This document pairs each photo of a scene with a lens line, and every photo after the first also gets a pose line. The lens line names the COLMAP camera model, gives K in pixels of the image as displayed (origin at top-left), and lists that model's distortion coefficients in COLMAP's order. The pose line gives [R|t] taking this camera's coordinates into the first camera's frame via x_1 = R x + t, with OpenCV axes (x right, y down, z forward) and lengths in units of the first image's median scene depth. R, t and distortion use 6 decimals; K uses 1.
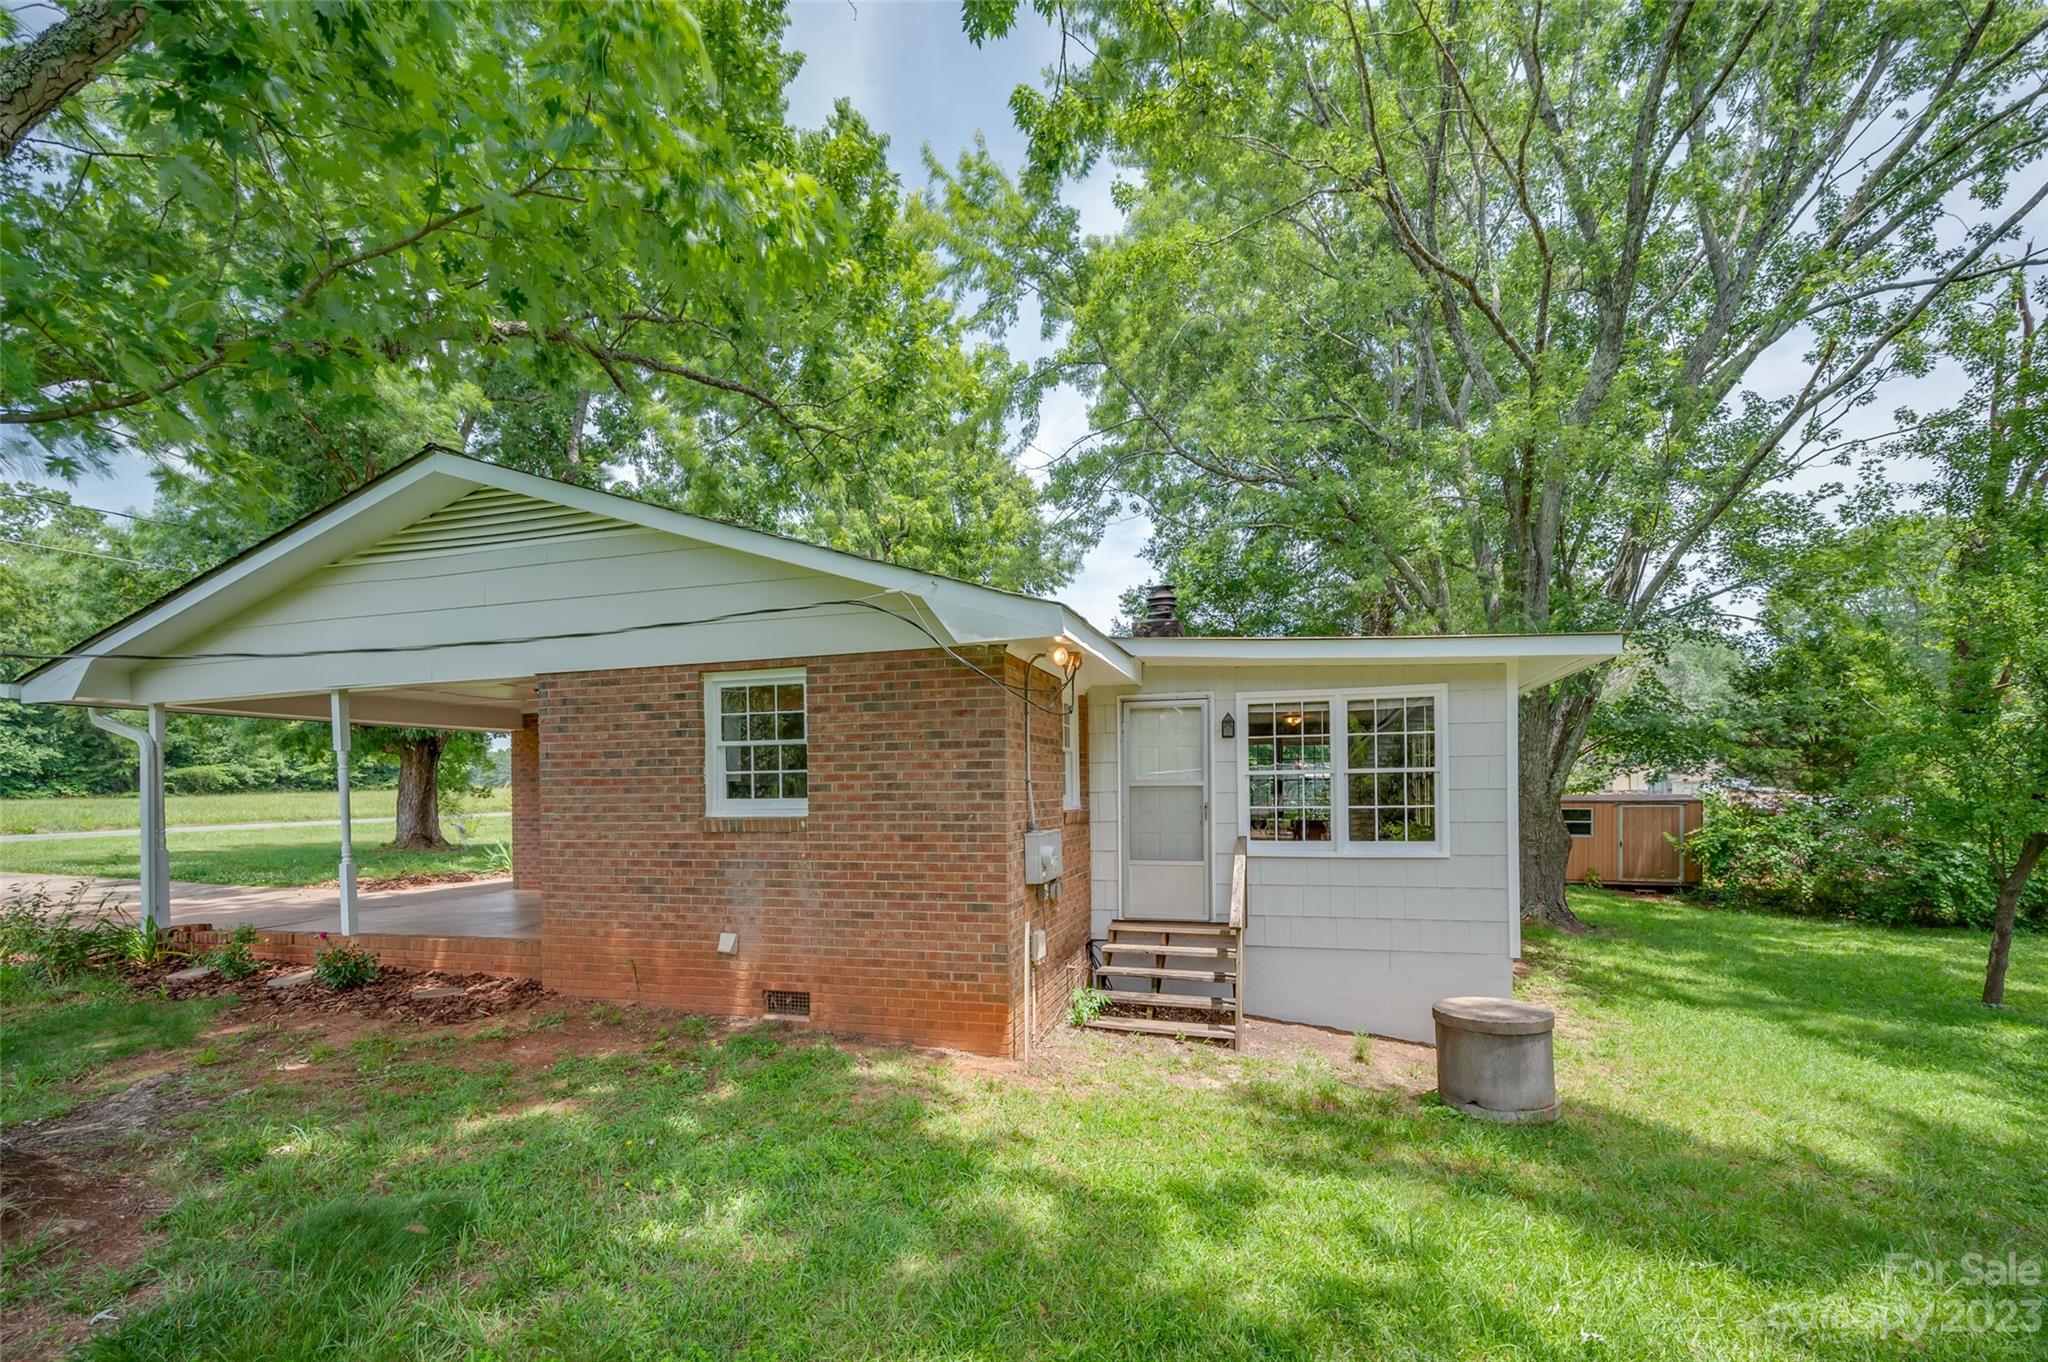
lens RADIAL K [[804.6, 0, 1024.2], [0, 804.6, 717.7], [0, 0, 1]] dist [0.000670, -0.000129]
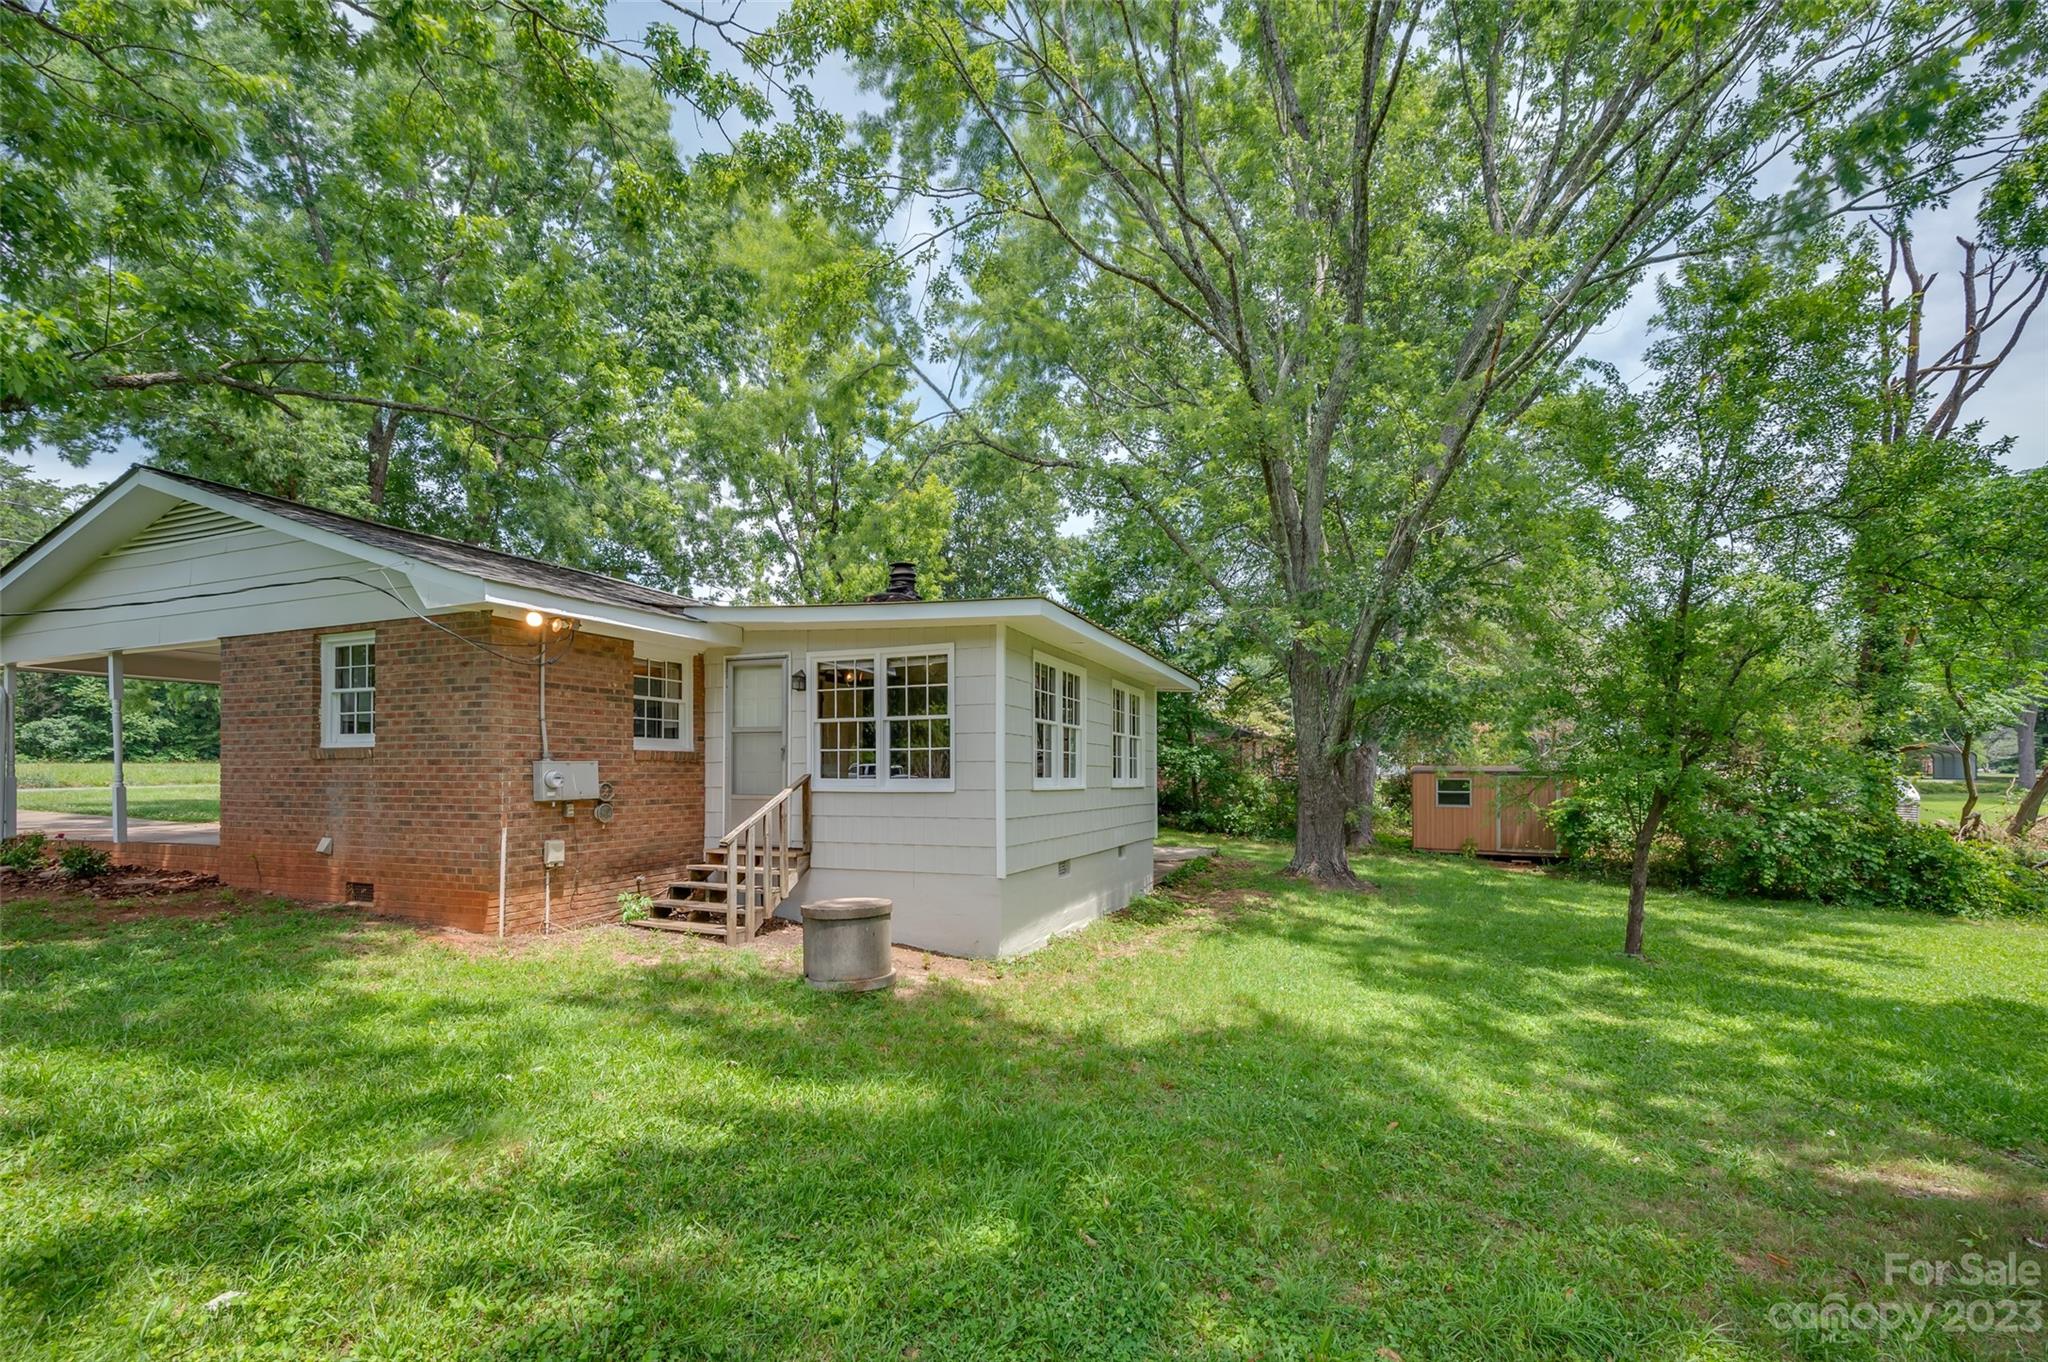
lens RADIAL K [[803.6, 0, 1030.4], [0, 803.6, 689.8], [0, 0, 1]] dist [0.000429, -0.000589]
pose [[0.995718, 0.000682, -0.092438, 0.835785], [-0.001636, 0.999946, -0.010246, 0.041663], [0.092426, 0.010353, 0.995666, -0.167959]]
